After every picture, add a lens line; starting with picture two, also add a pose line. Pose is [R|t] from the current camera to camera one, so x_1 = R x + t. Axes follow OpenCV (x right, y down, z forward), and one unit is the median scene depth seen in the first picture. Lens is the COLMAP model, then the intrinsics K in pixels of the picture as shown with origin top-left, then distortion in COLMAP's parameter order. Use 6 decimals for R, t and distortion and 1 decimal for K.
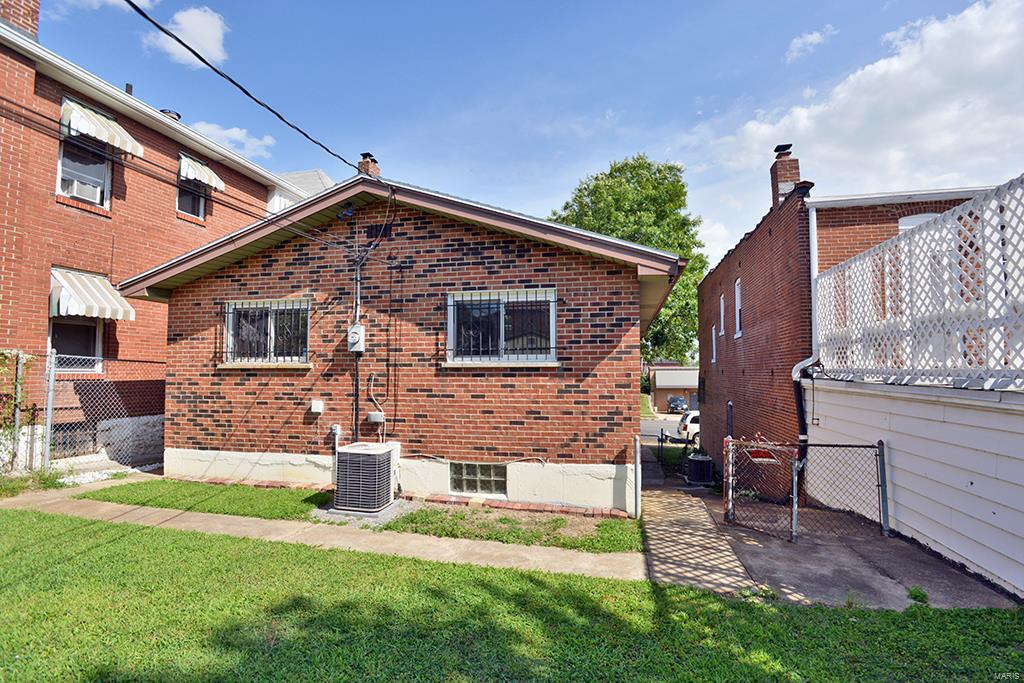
lens RADIAL K [[479.5, 0, 522.1], [0, 479.5, 343.6], [0, 0, 1]] dist [0.025161, -0.009117]
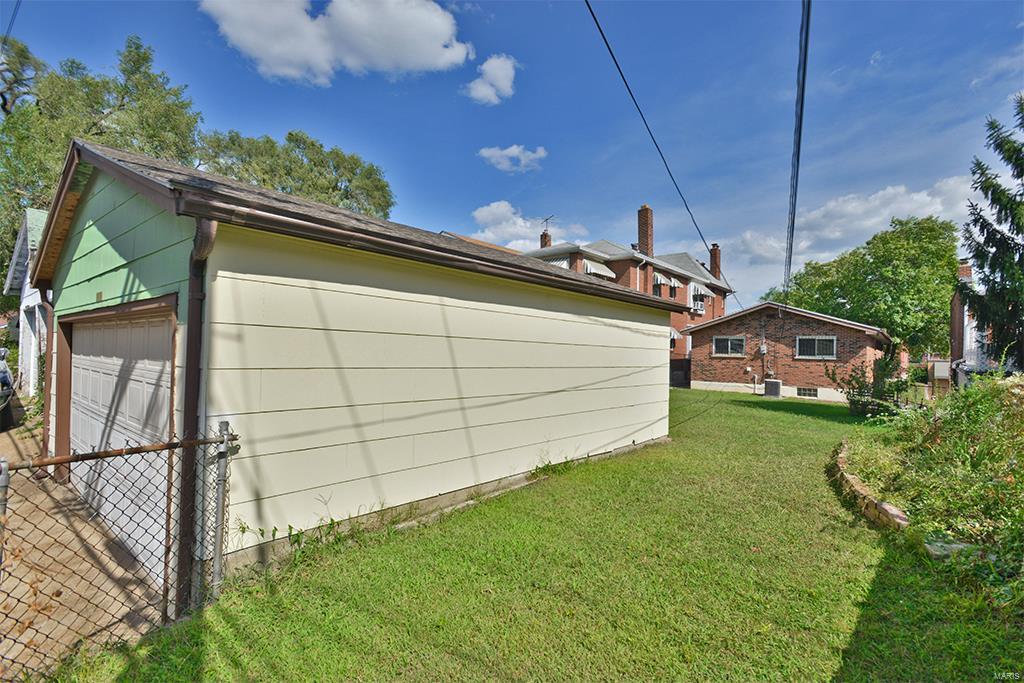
lens RADIAL K [[479.5, 0, 522.1], [0, 479.5, 343.6], [0, 0, 1]] dist [0.025161, -0.009117]
pose [[0.874140, 0.014557, -0.485456, -0.187565], [0.000511, 0.999523, 0.030892, -0.153286], [0.485674, -0.027253, 0.873715, -2.734099]]
